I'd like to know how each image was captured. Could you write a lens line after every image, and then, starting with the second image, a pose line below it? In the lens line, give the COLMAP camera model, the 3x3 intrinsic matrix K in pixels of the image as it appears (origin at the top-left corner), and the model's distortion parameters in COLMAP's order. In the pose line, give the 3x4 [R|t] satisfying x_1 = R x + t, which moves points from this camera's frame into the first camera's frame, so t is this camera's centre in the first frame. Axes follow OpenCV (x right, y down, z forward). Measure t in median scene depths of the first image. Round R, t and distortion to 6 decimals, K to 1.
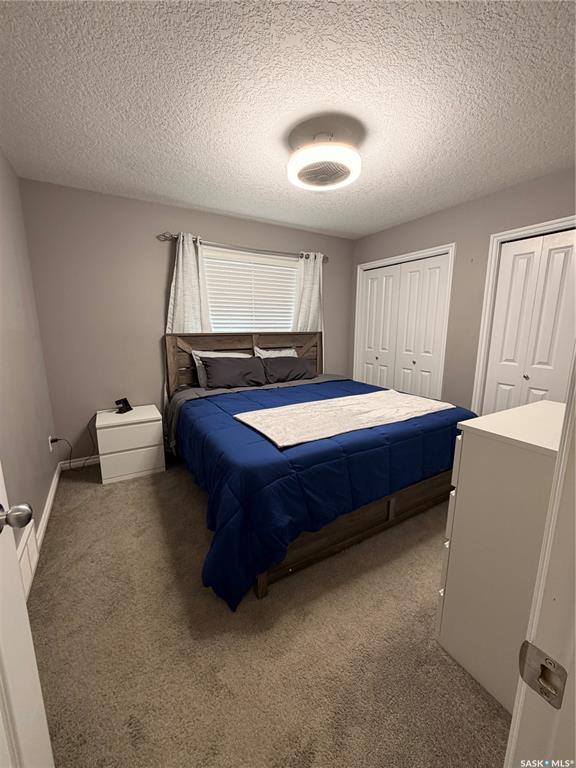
lens RADIAL K [[305.3, 0, 287.8], [0, 305.3, 381.0], [0, 0, 1]] dist [0.001466, -0.000681]
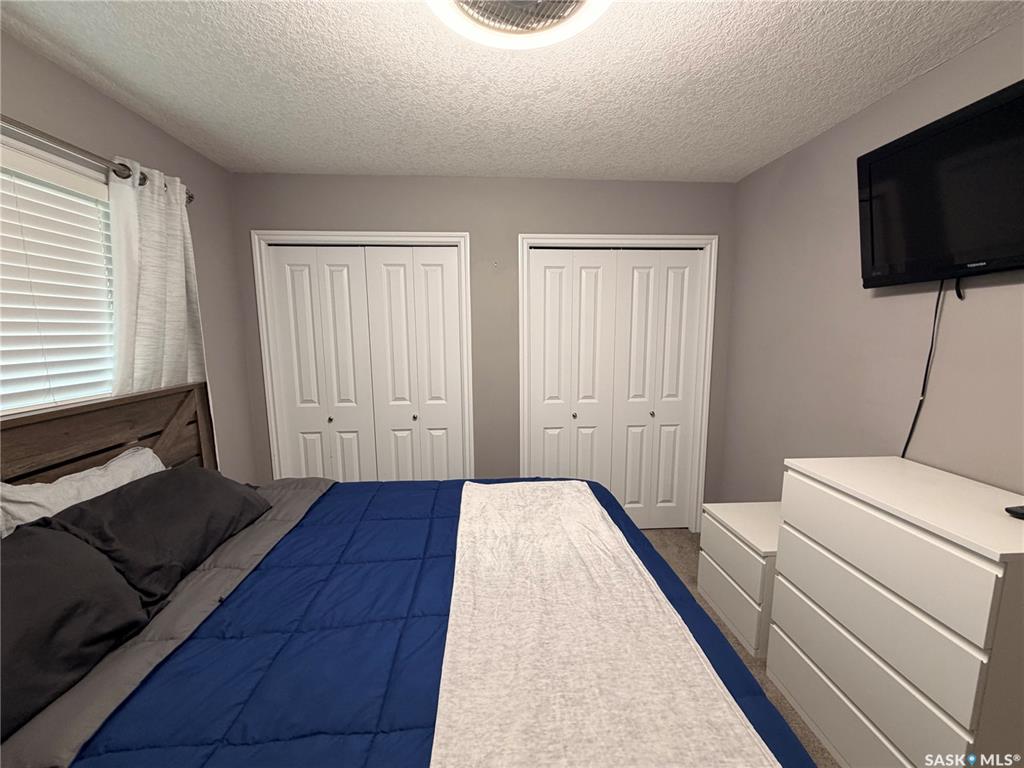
lens RADIAL K [[407.1, 0, 510.5], [0, 407.1, 385.1], [0, 0, 1]] dist [0.001466, -0.000681]
pose [[0.454514, -0.124543, 0.881990, -0.183871], [0.168355, 0.984341, 0.052237, -0.127796], [-0.874685, 0.124744, 0.468365, 0.441573]]
